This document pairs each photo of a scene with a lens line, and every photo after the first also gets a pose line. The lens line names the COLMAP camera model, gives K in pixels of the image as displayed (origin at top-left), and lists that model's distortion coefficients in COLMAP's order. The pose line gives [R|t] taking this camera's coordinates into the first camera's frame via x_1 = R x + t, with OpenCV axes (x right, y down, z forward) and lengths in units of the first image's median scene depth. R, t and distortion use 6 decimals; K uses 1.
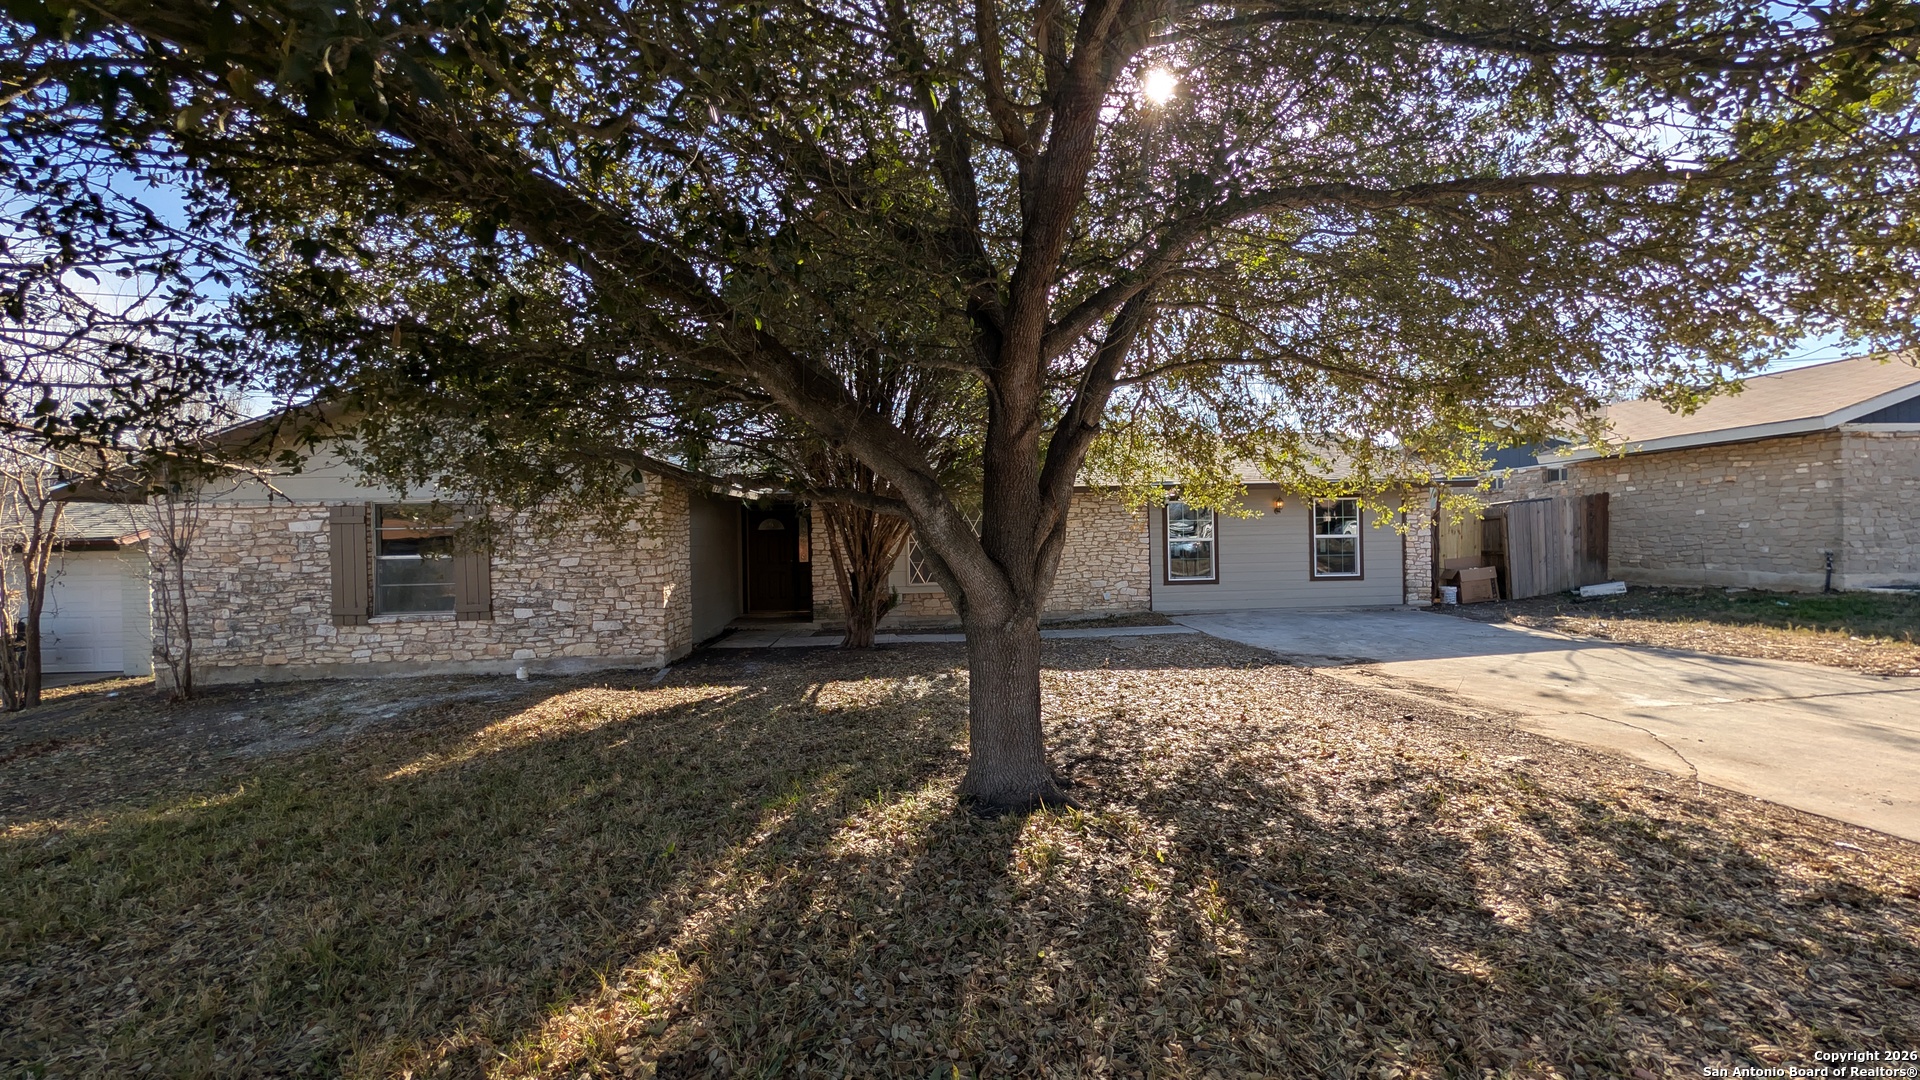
lens RADIAL K [[734.6, 0, 958.8], [0, 734.6, 546.5], [0, 0, 1]] dist [0.000737, 0.000316]
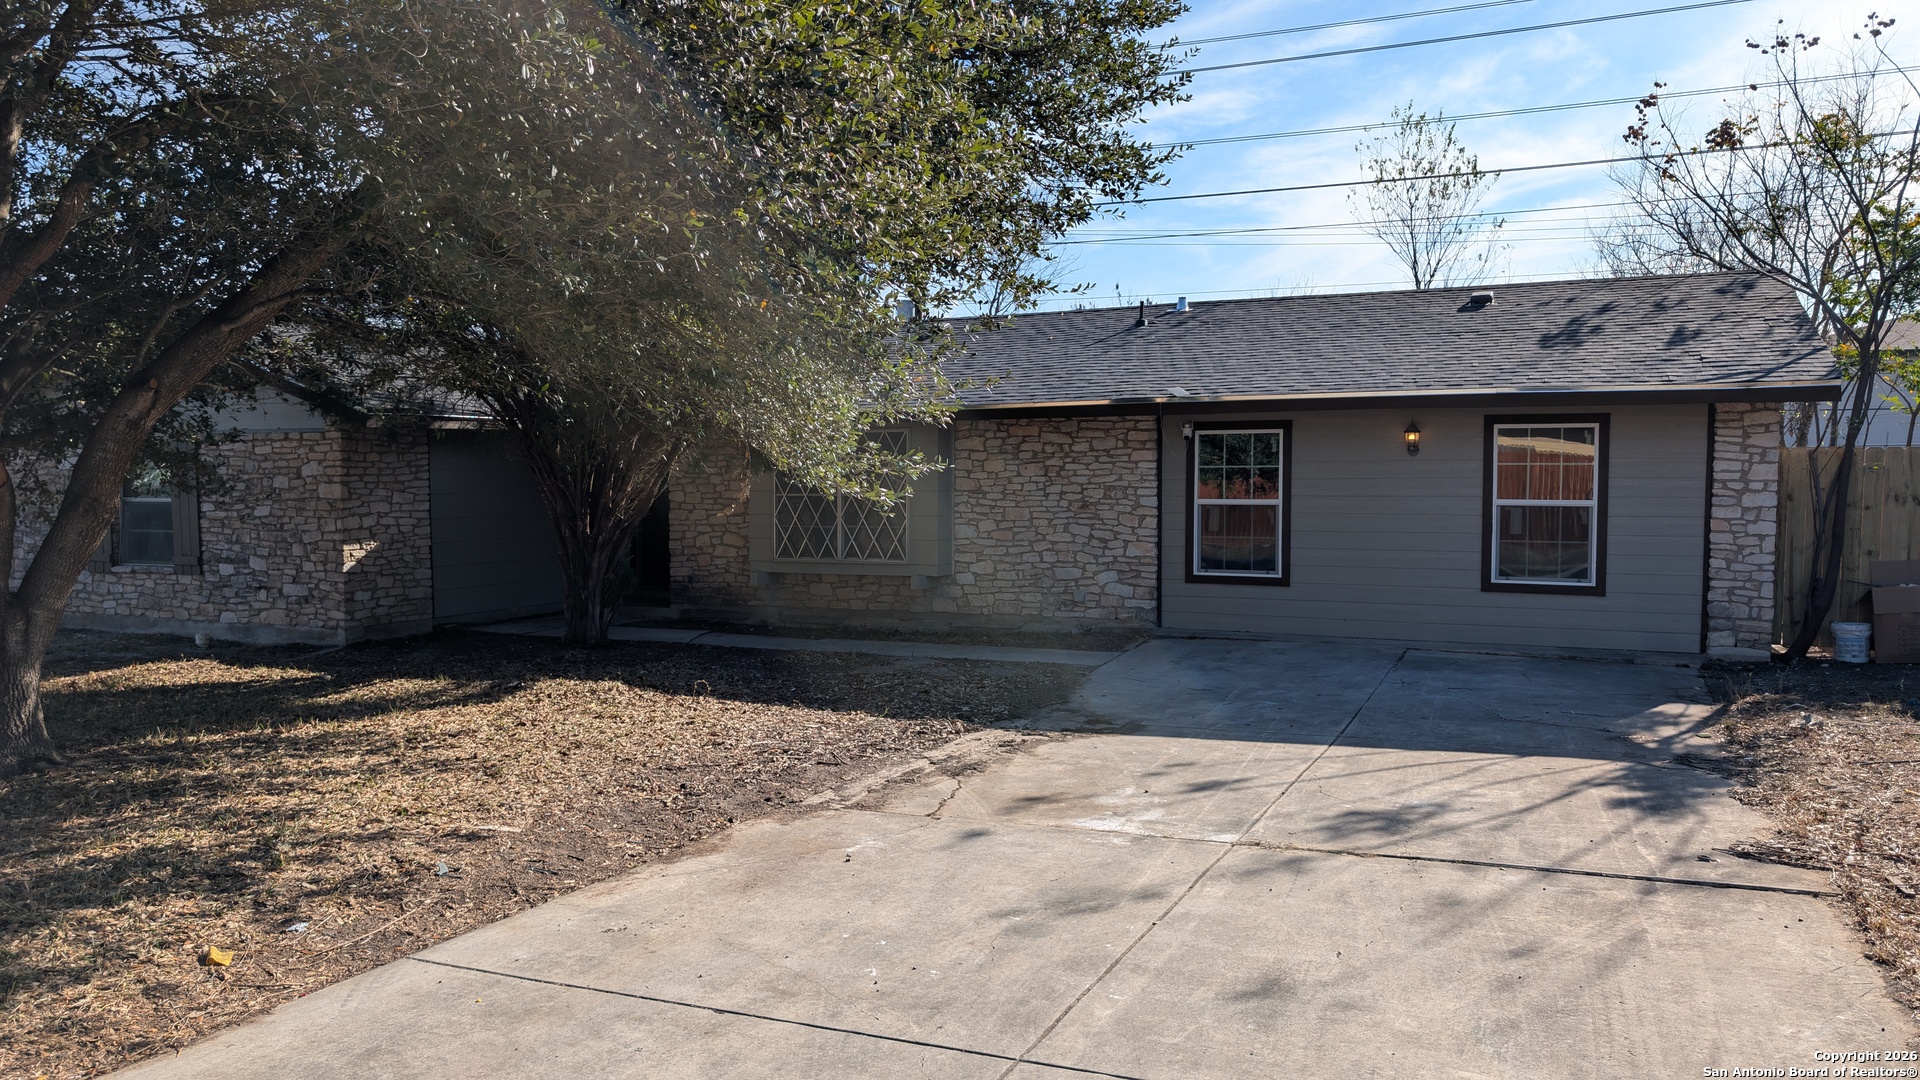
lens RADIAL K [[1381.9, 0, 957.6], [0, 1381.9, 538.9], [0, 0, 1]] dist [0.019517, -0.040746]
pose [[0.878686, 0.041225, -0.475616, 0.902362], [-0.021638, 0.998680, 0.046587, -0.037022], [0.476909, -0.030644, 0.878418, -0.001514]]
